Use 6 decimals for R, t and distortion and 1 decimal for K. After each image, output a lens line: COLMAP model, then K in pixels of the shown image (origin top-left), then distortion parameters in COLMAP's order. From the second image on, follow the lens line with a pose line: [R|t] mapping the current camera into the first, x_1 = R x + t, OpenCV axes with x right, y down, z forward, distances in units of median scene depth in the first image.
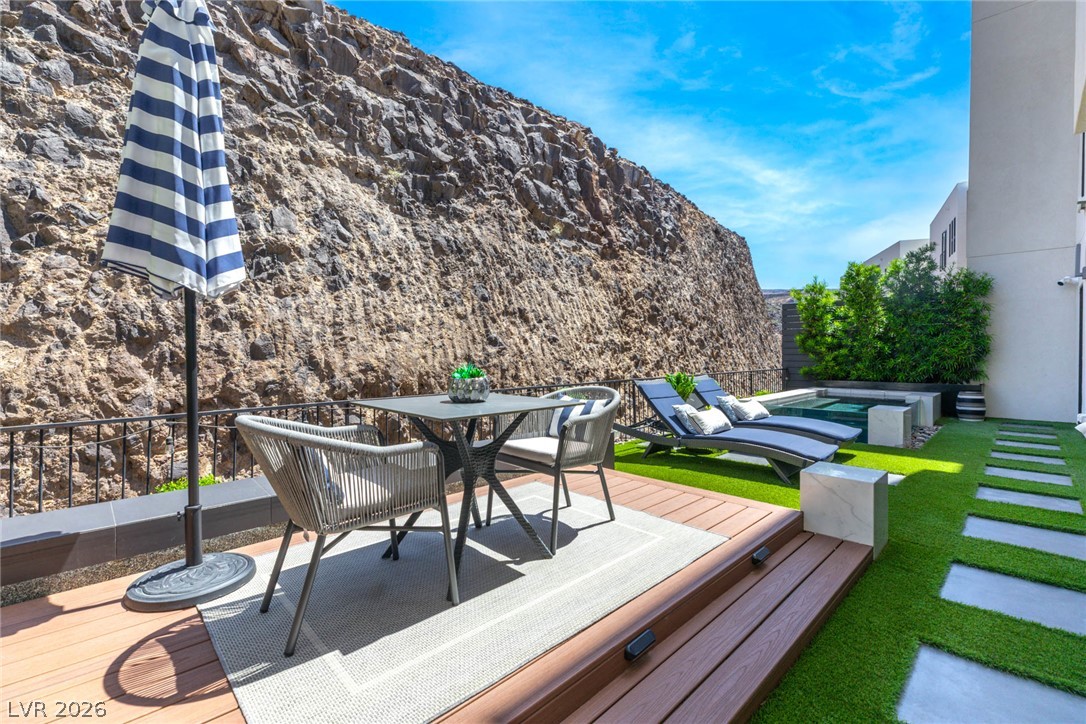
lens RADIAL K [[481.6, 0, 541.1], [0, 481.6, 358.0], [0, 0, 1]] dist [0.003762, 0.000516]
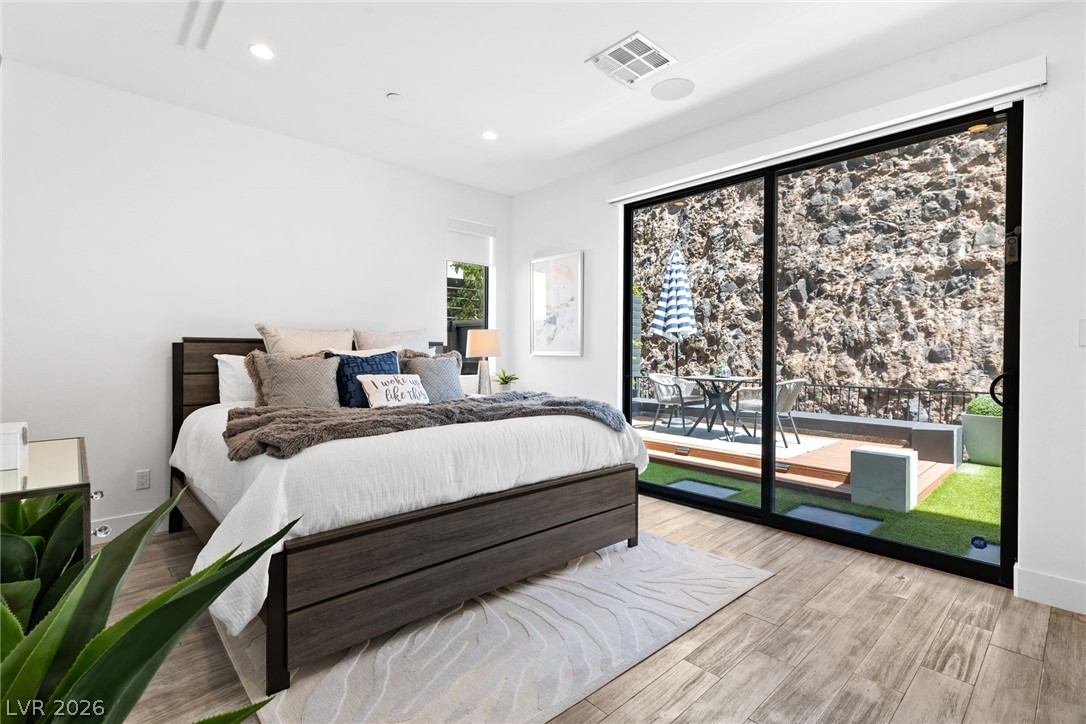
lens RADIAL K [[500.2, 0, 539.6], [0, 500.2, 357.6], [0, 0, 1]] dist [0.002383, 0.000379]
pose [[-0.032957, 0.012048, -0.999384, 0.504330], [-0.018550, 0.999748, 0.012665, -0.004921], [0.999285, 0.018956, -0.032725, 0.016764]]
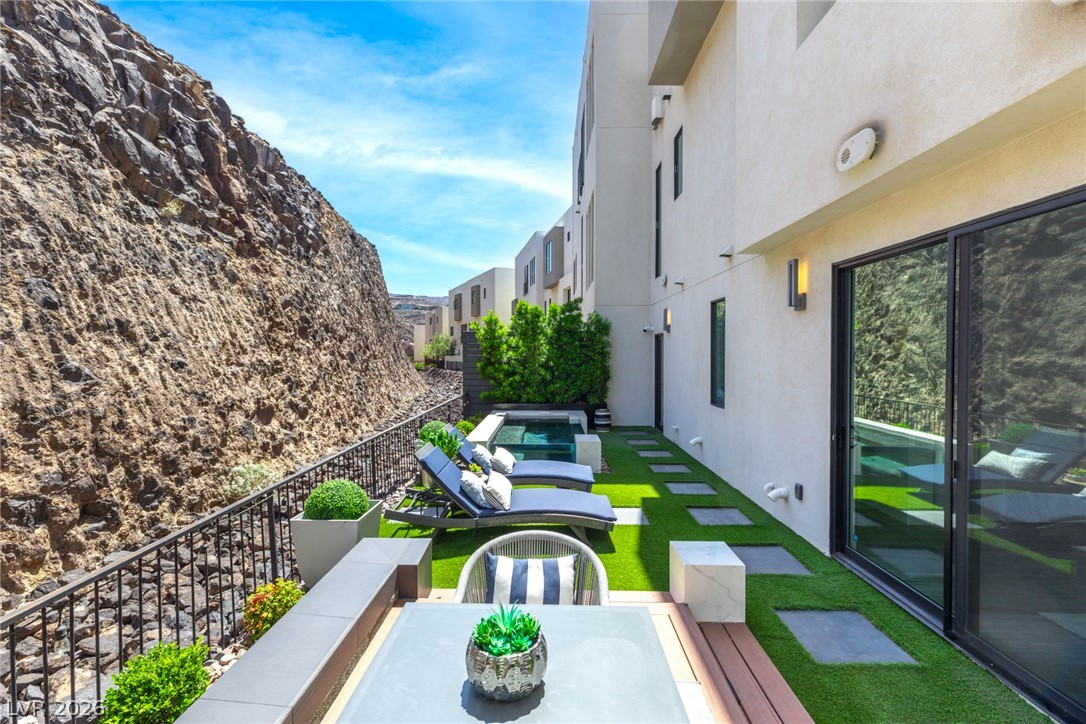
lens RADIAL K [[481.6, 0, 541.1], [0, 481.6, 358.0], [0, 0, 1]] dist [0.003762, 0.000516]
pose [[0.721016, -0.007864, 0.692874, -0.093878], [0.007815, 0.999964, 0.003218, -0.051472], [-0.692874, 0.003095, 0.721052, 0.117295]]
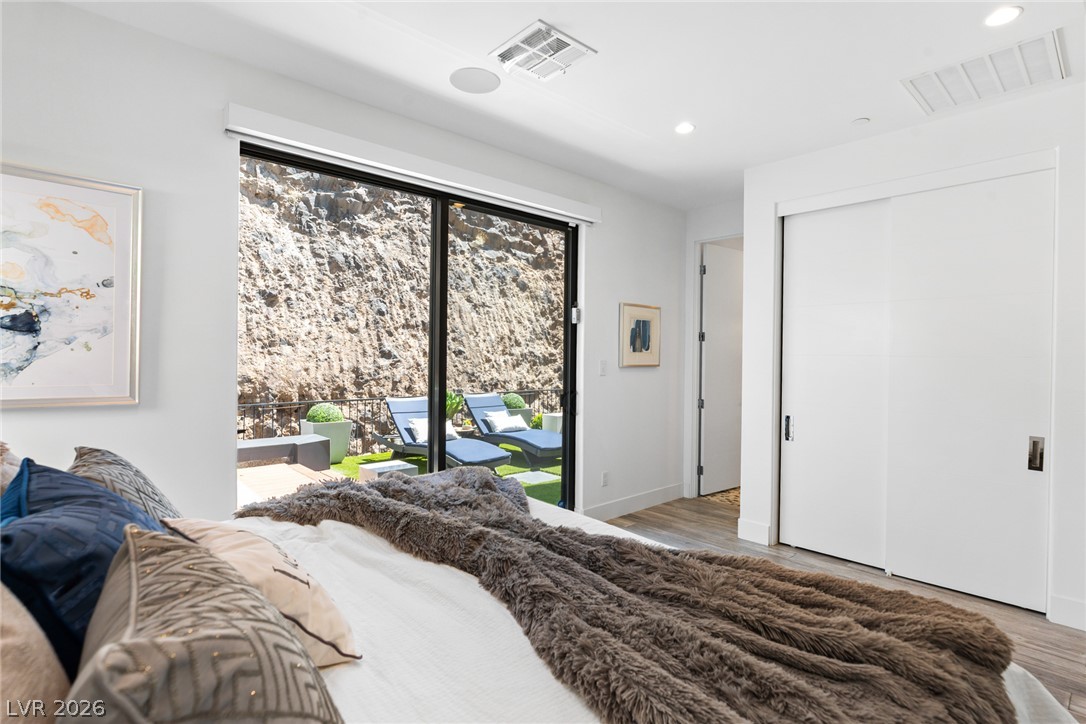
lens RADIAL K [[543.6, 0, 552.3], [0, 543.6, 360.2], [0, 0, 1]] dist [-0.001581, -0.000181]
pose [[0.999422, 0.010293, -0.032410, 0.289379], [-0.010482, 0.999929, -0.005668, -0.018466], [0.032349, 0.006004, 0.999459, -0.155617]]
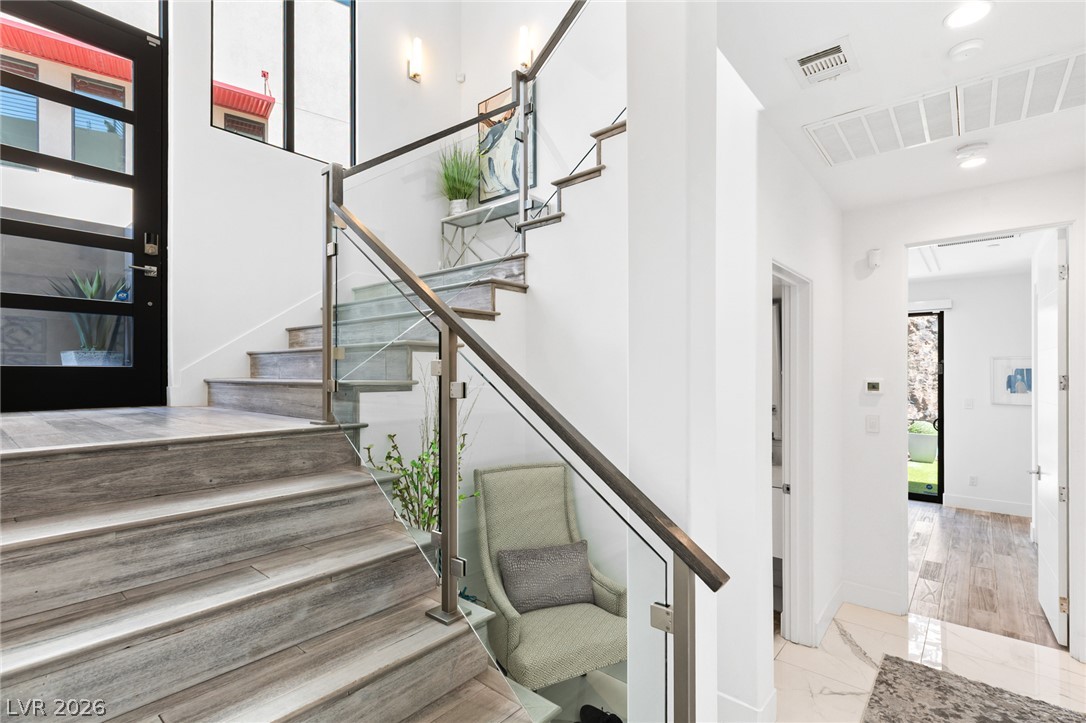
lens RADIAL K [[503.7, 0, 544.3], [0, 503.7, 375.1], [0, 0, 1]] dist [0.000767, 0.000054]
pose [[0.084585, 0.002885, -0.996412, 0.774563], [-0.014895, 0.999888, 0.001630, -0.038568], [0.996305, 0.014704, 0.084618, -0.247731]]
